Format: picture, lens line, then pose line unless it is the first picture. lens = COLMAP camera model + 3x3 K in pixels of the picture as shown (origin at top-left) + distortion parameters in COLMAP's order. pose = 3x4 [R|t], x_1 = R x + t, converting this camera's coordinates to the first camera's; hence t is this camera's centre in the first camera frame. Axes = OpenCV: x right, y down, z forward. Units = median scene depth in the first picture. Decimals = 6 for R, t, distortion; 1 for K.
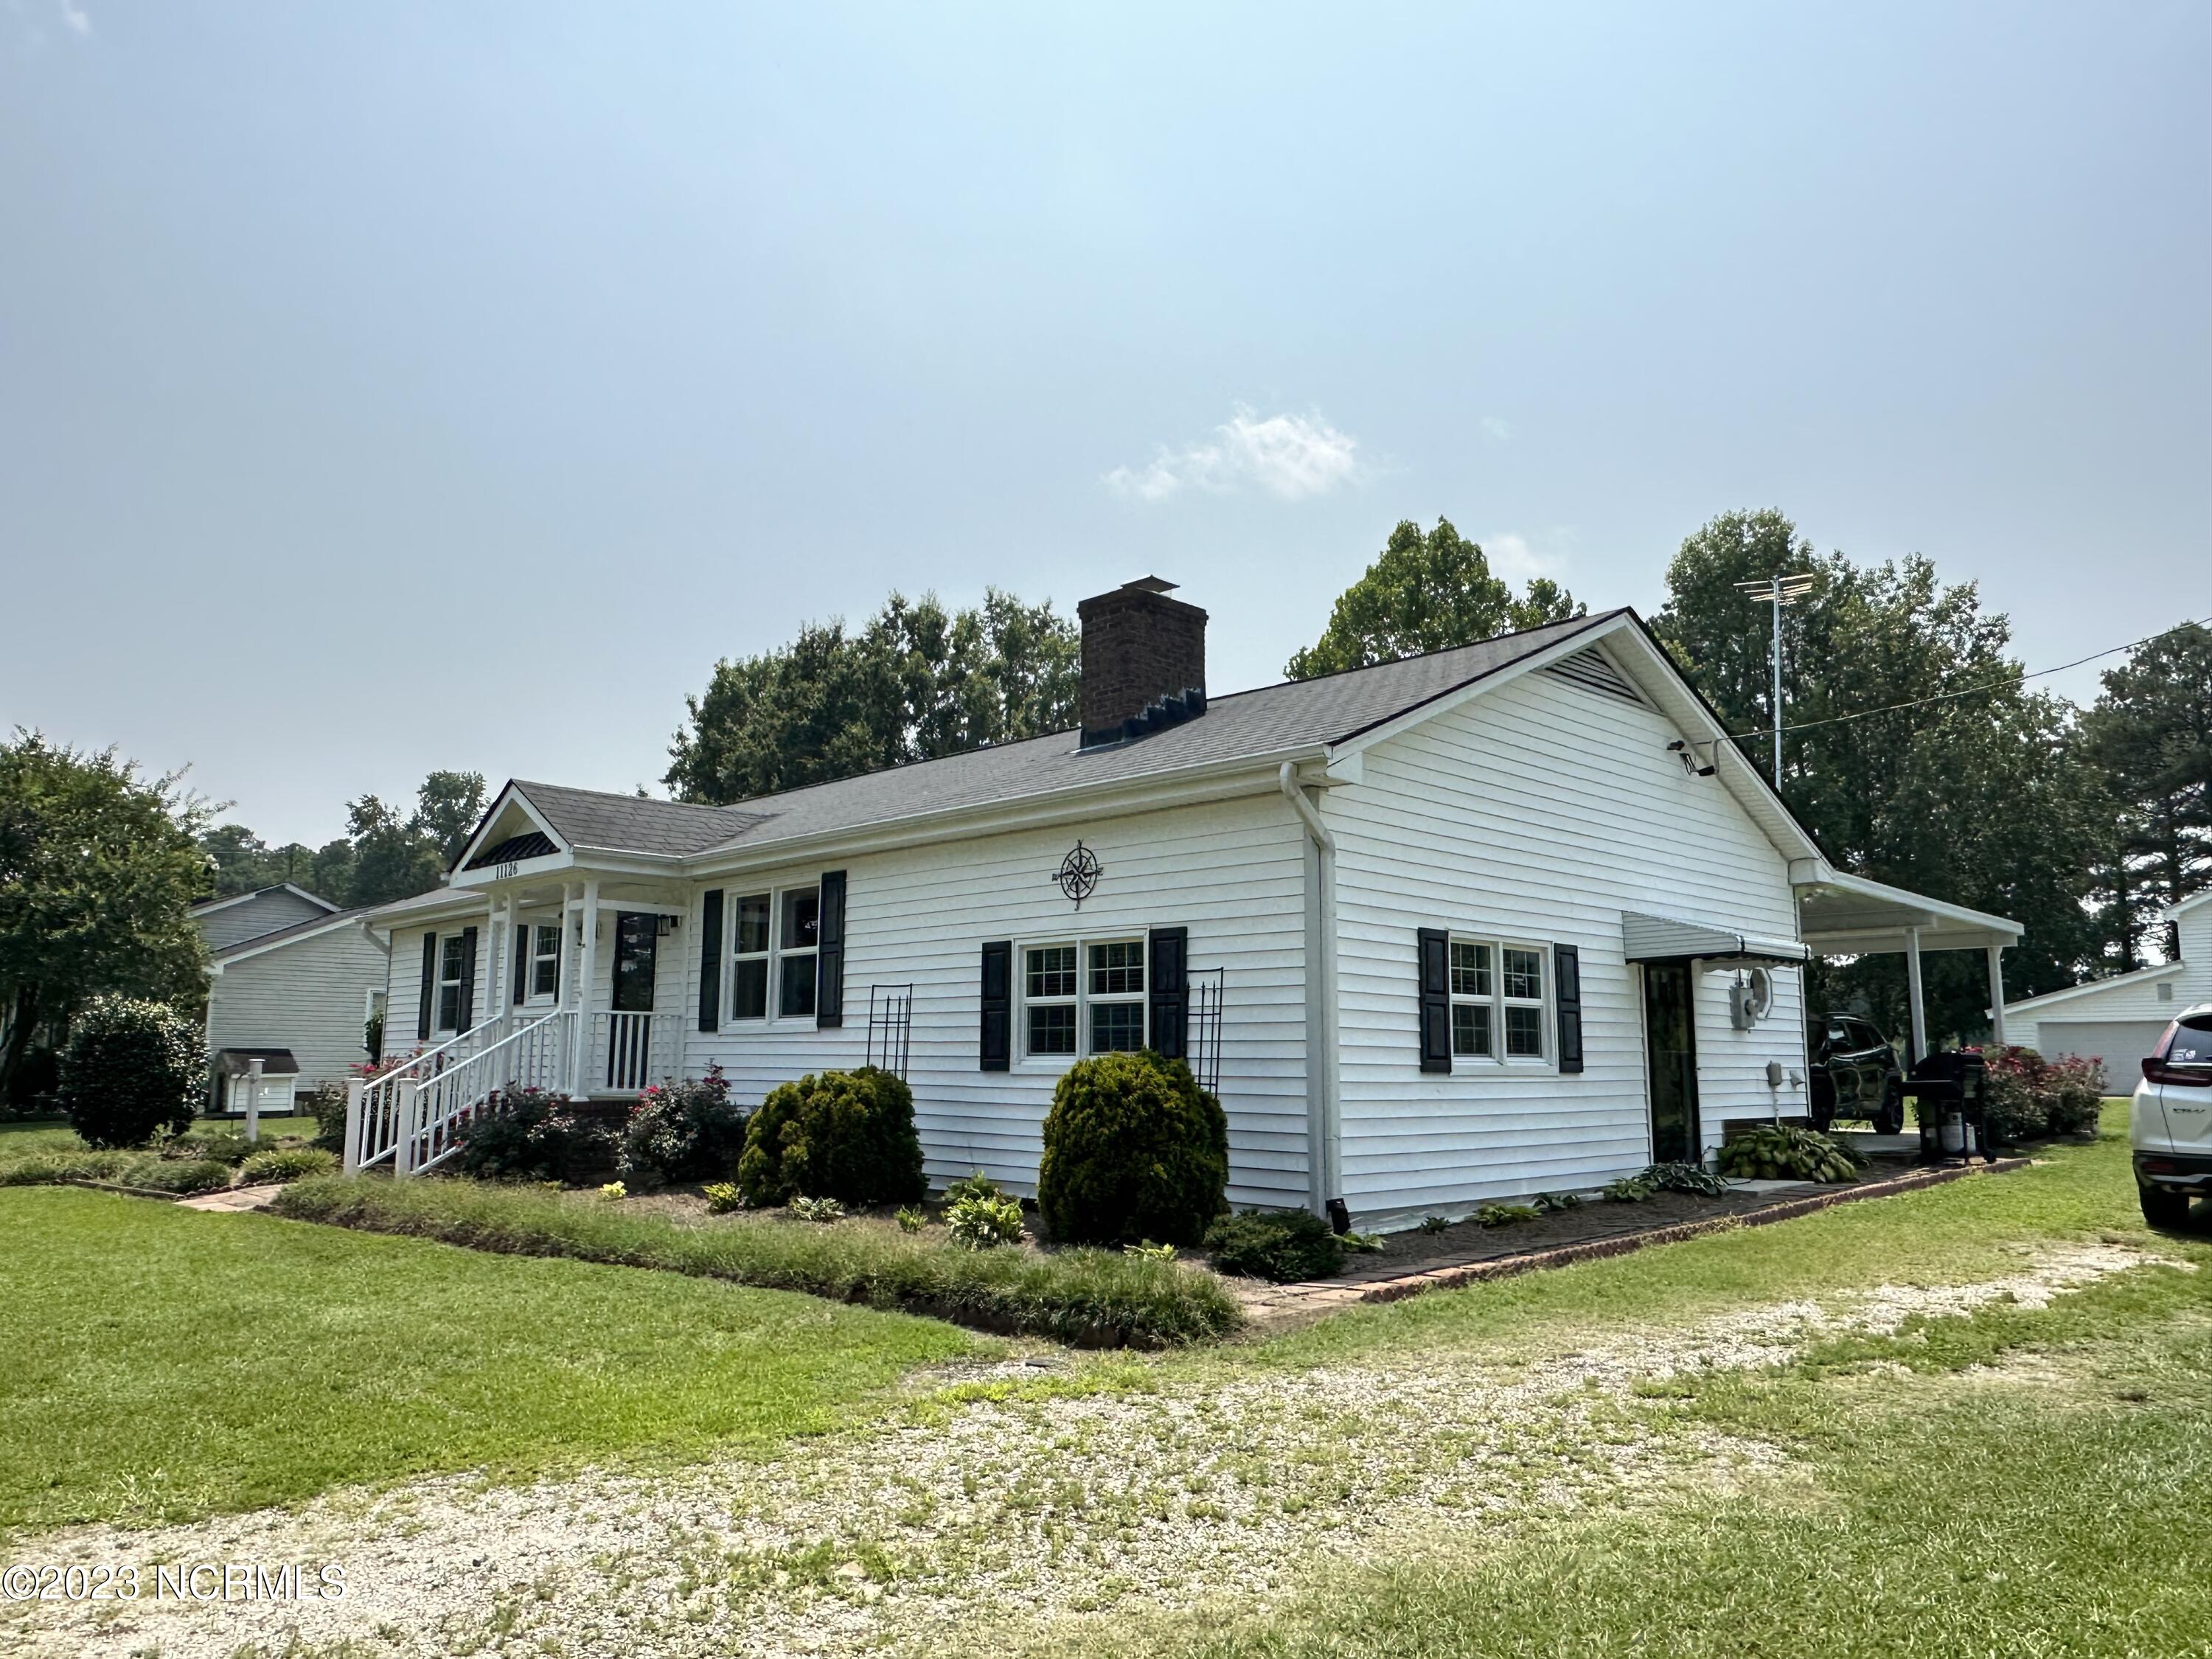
lens RADIAL K [[1553.4, 0, 1098.4], [0, 1553.4, 827.4], [0, 0, 1]] dist [0.002149, 0.001920]
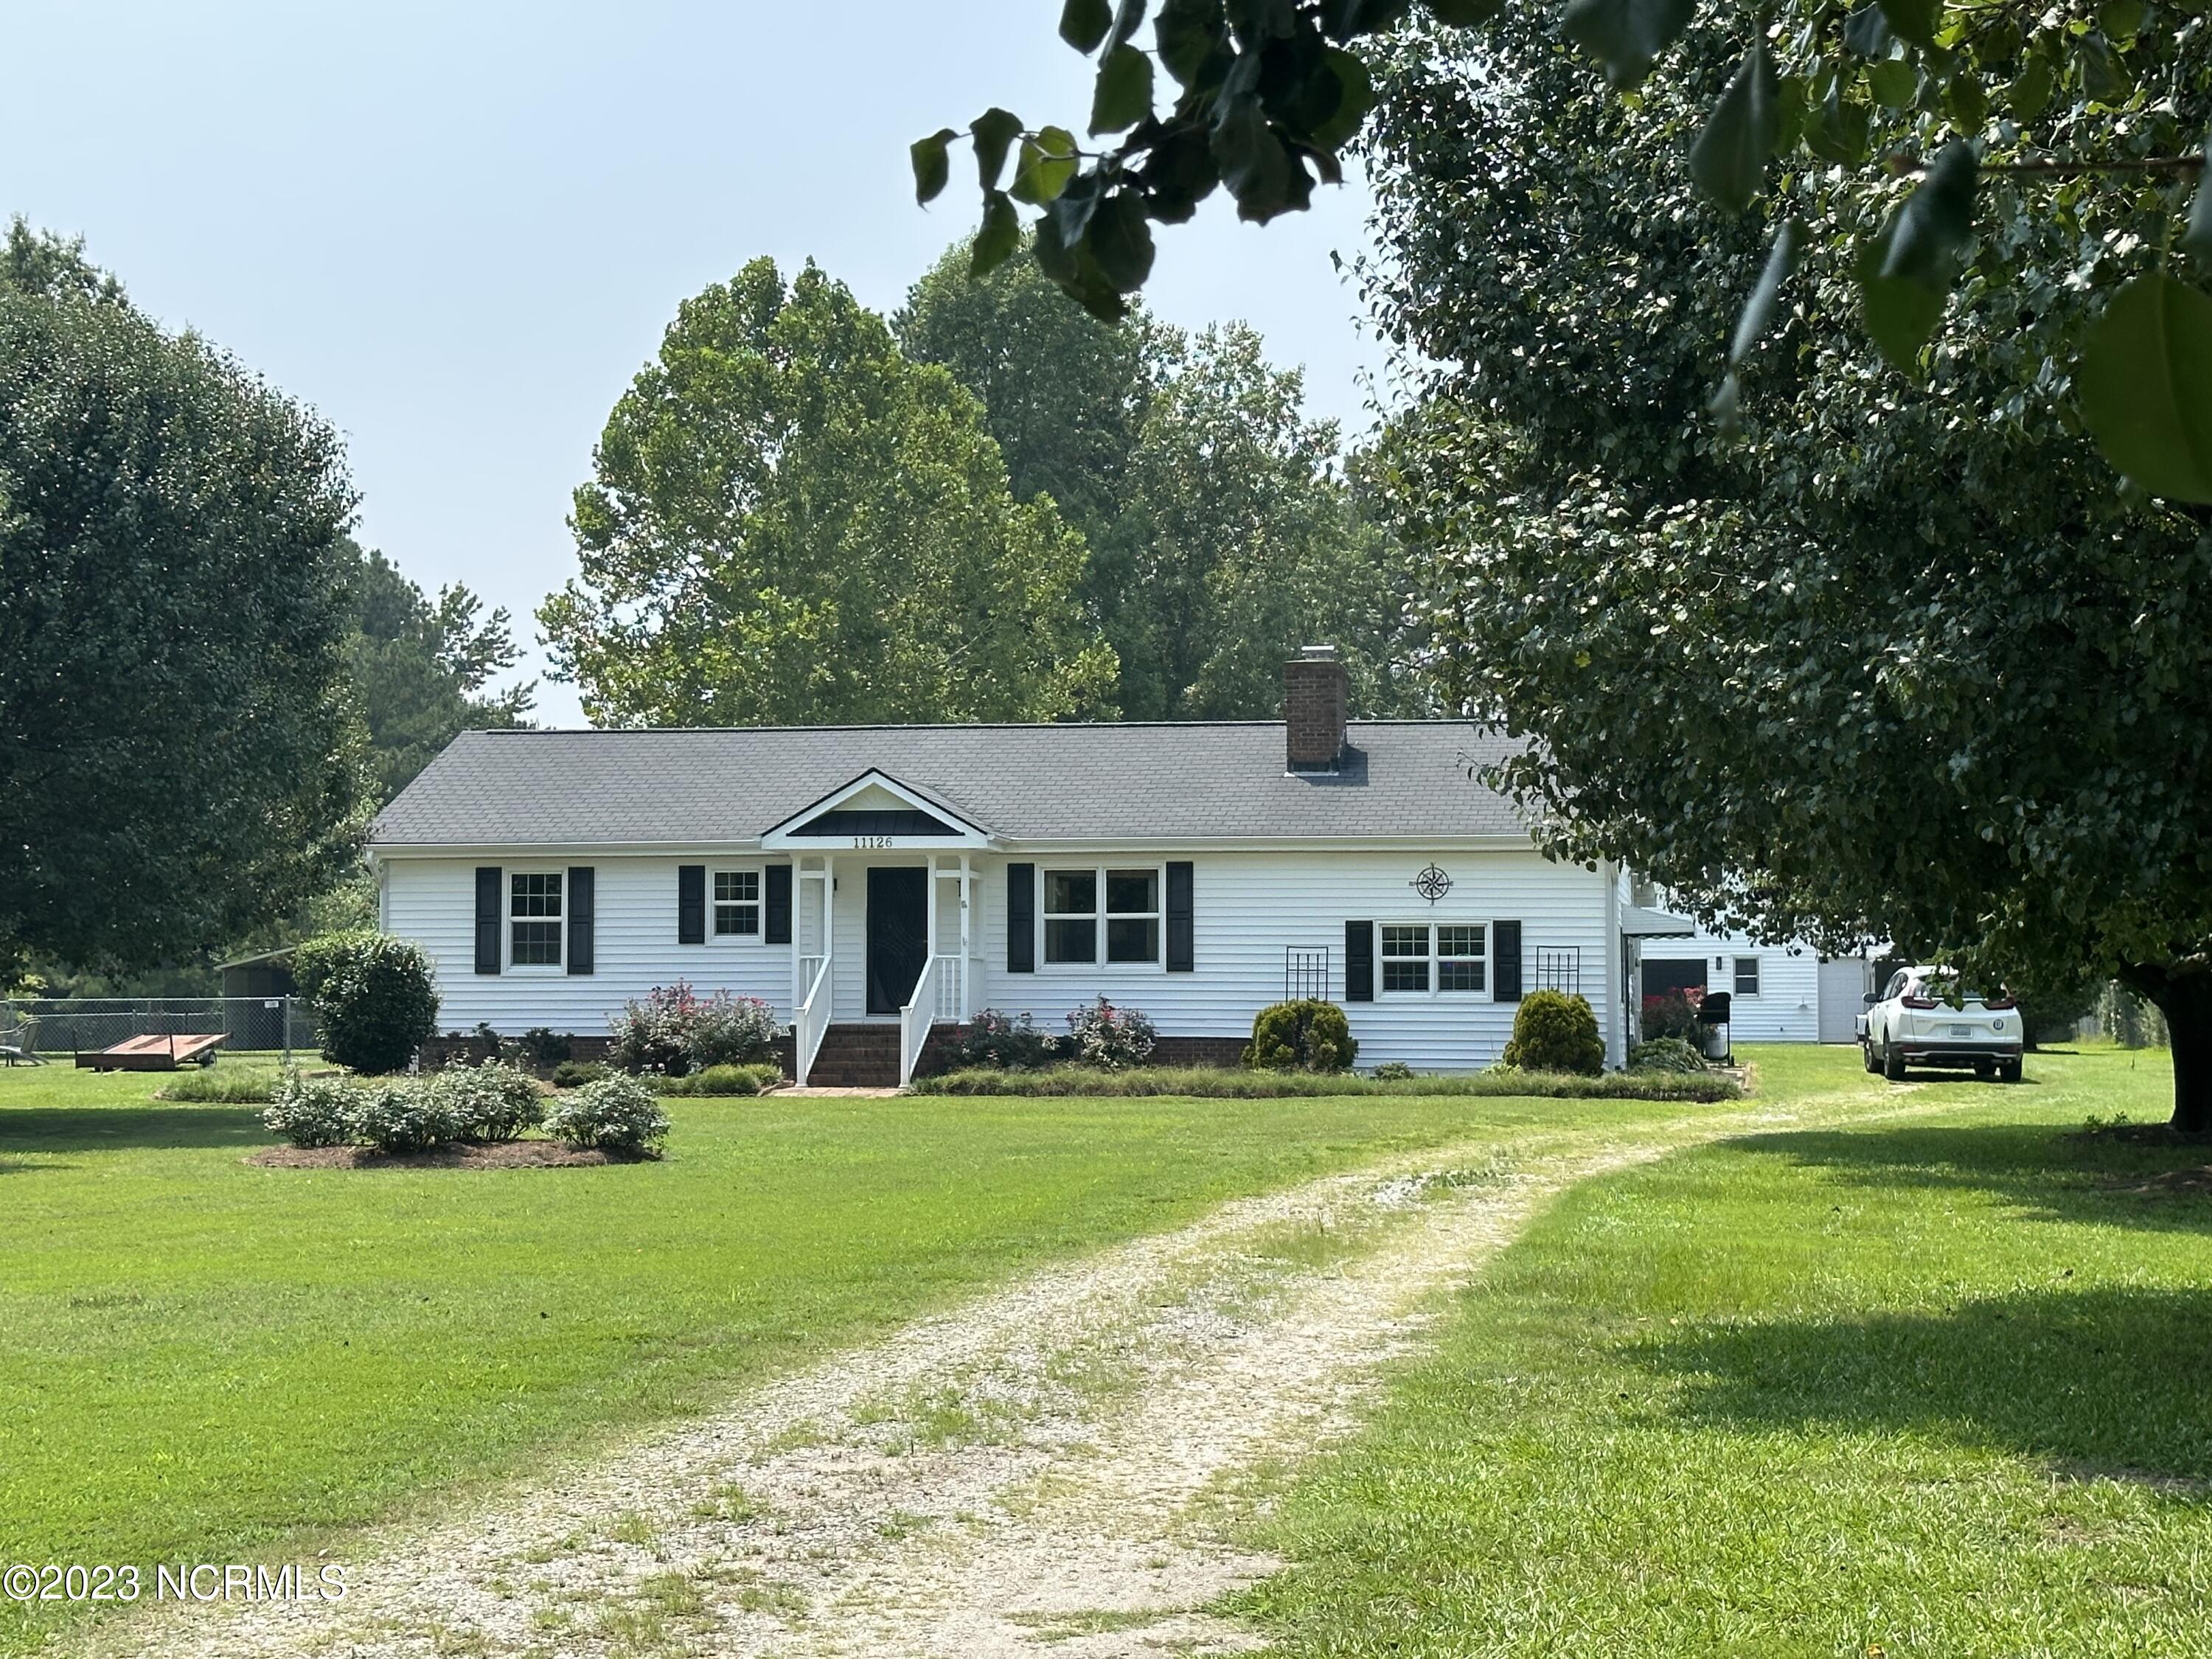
lens RADIAL K [[3745.0, 0, 1101.4], [0, 3745.0, 823.1], [0, 0, 1]] dist [0.116851, 0.000000]
pose [[0.815821, 0.030918, 0.577478, -2.009583], [-0.087180, 0.993733, 0.069957, -0.218059], [-0.571696, -0.107417, 0.813404, -1.575541]]
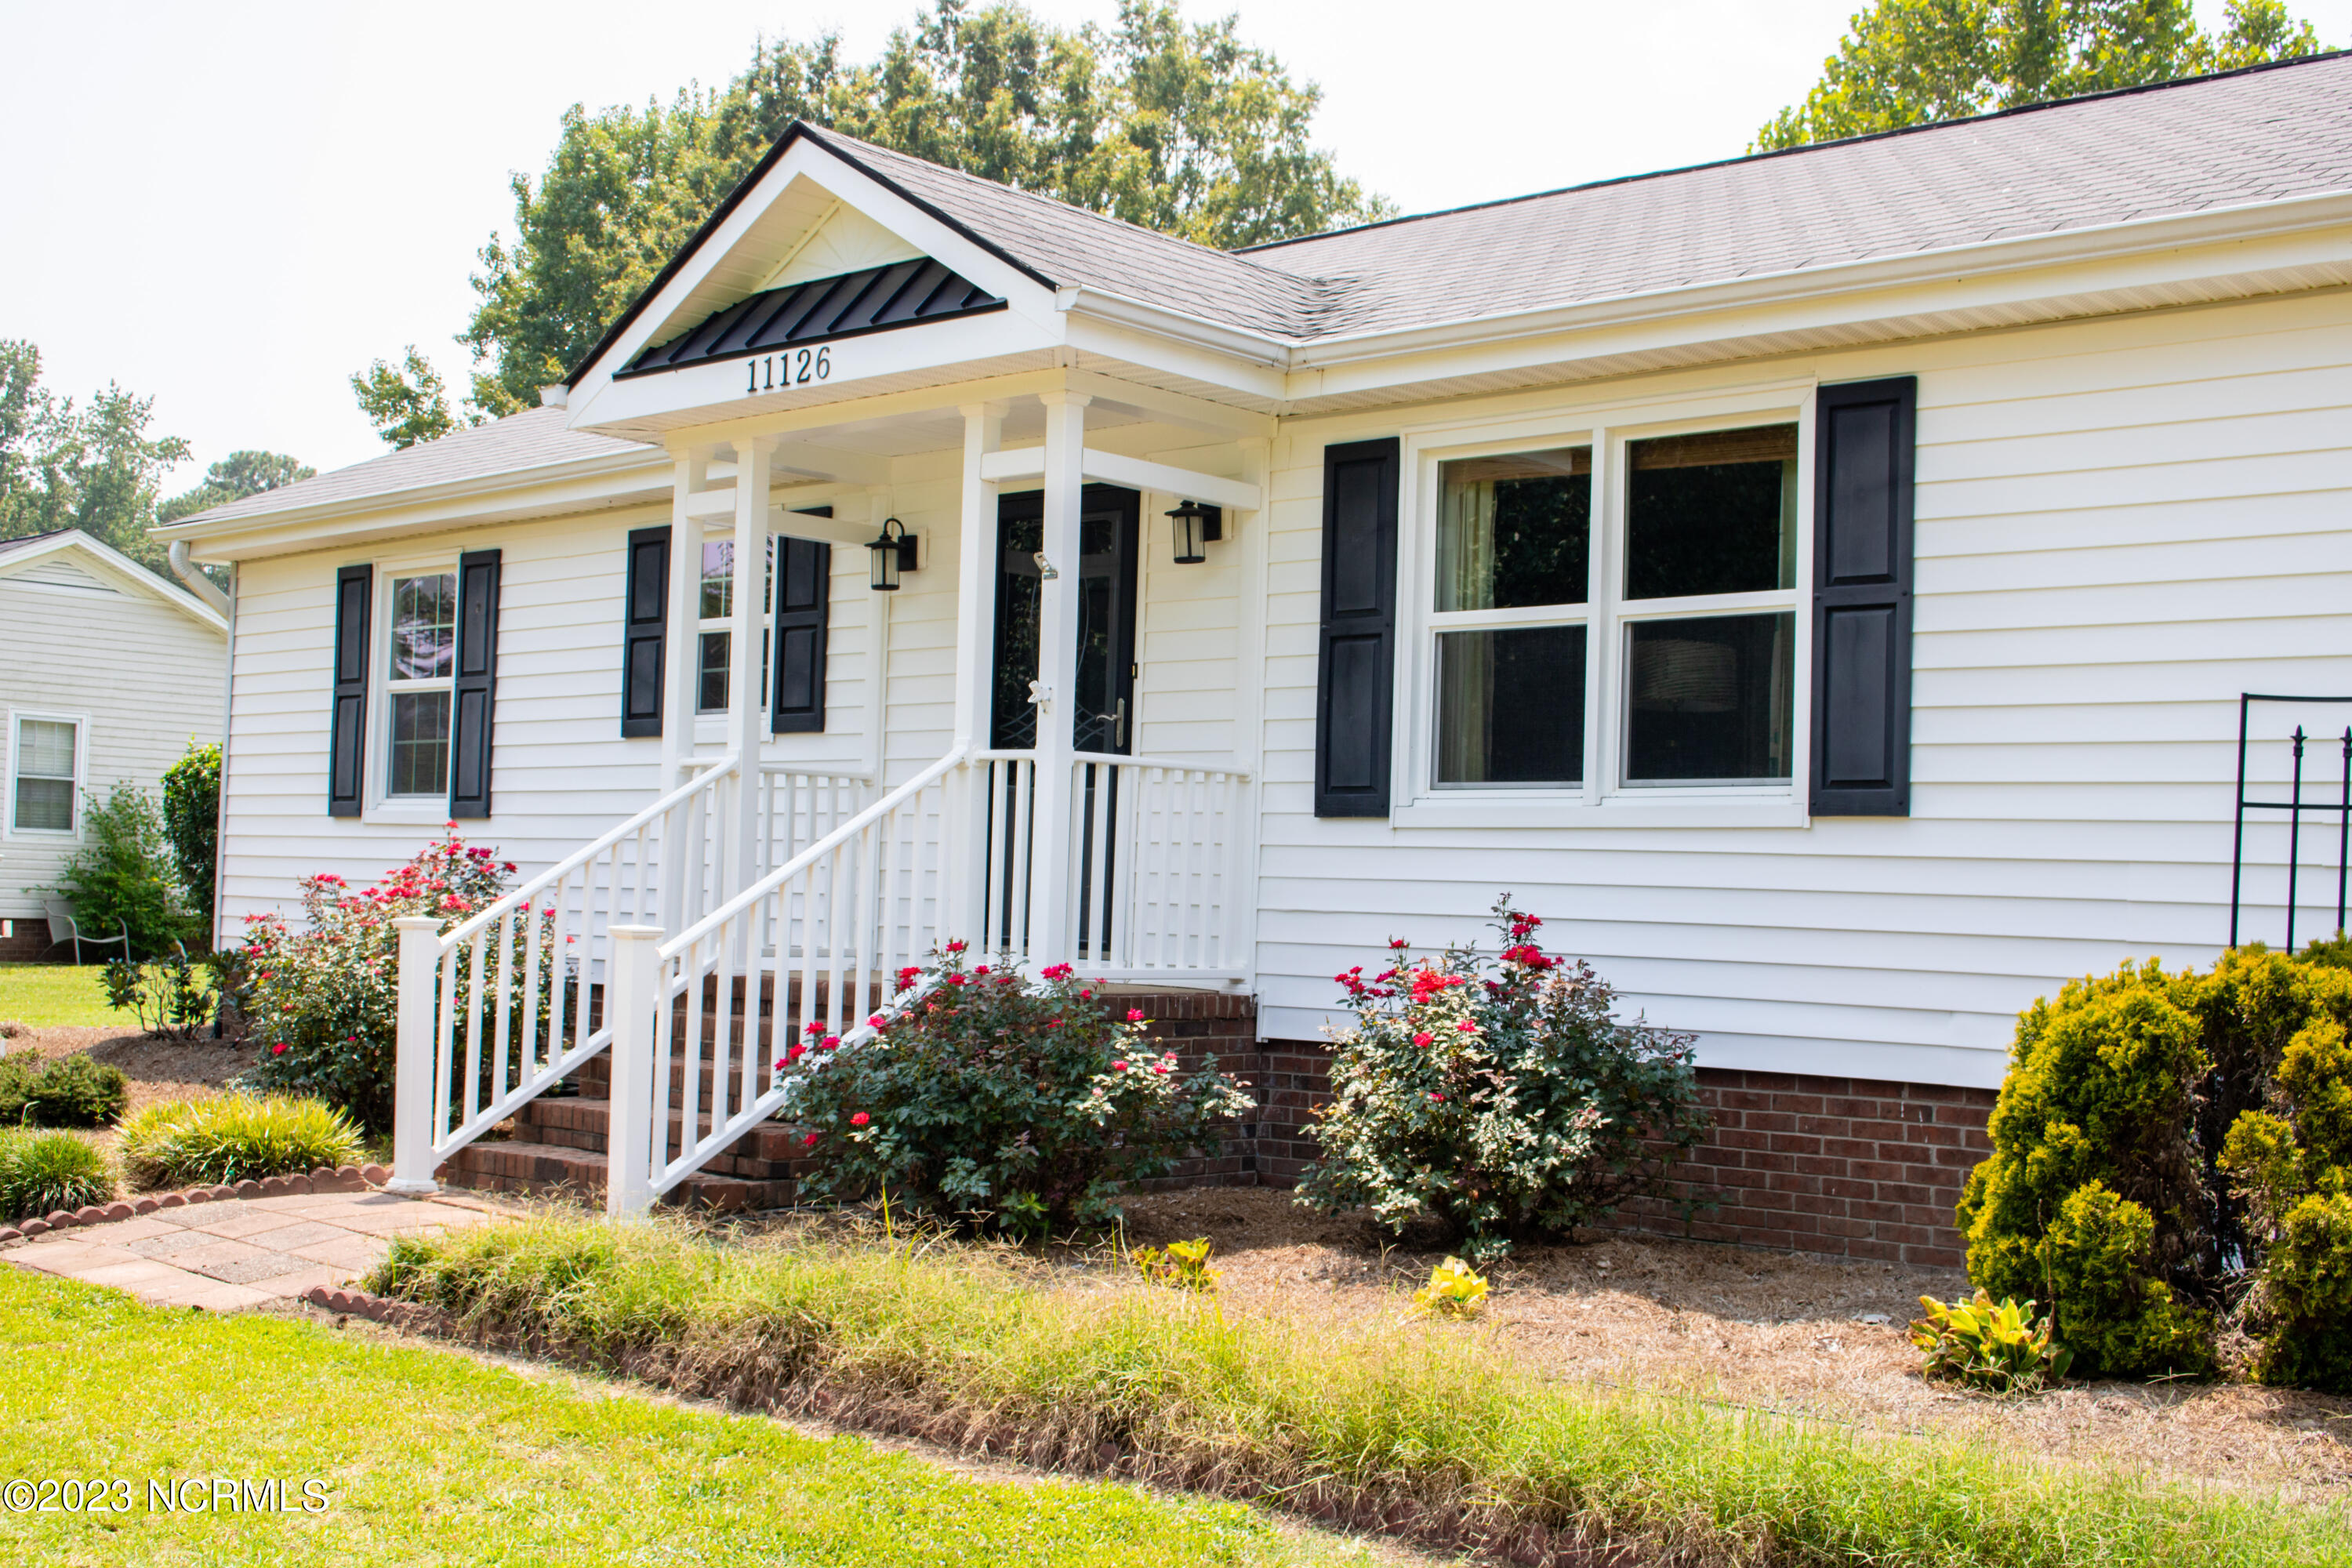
lens RADIAL K [[2662.2, 0, 1185.3], [0, 2662.2, 796.9], [0, 0, 1]] dist [-0.082627, 0.000000]
pose [[0.998166, 0.028857, 0.053223, -0.325340], [-0.034779, 0.992879, 0.113933, 0.054704], [-0.049557, -0.115575, 0.992062, 0.366431]]
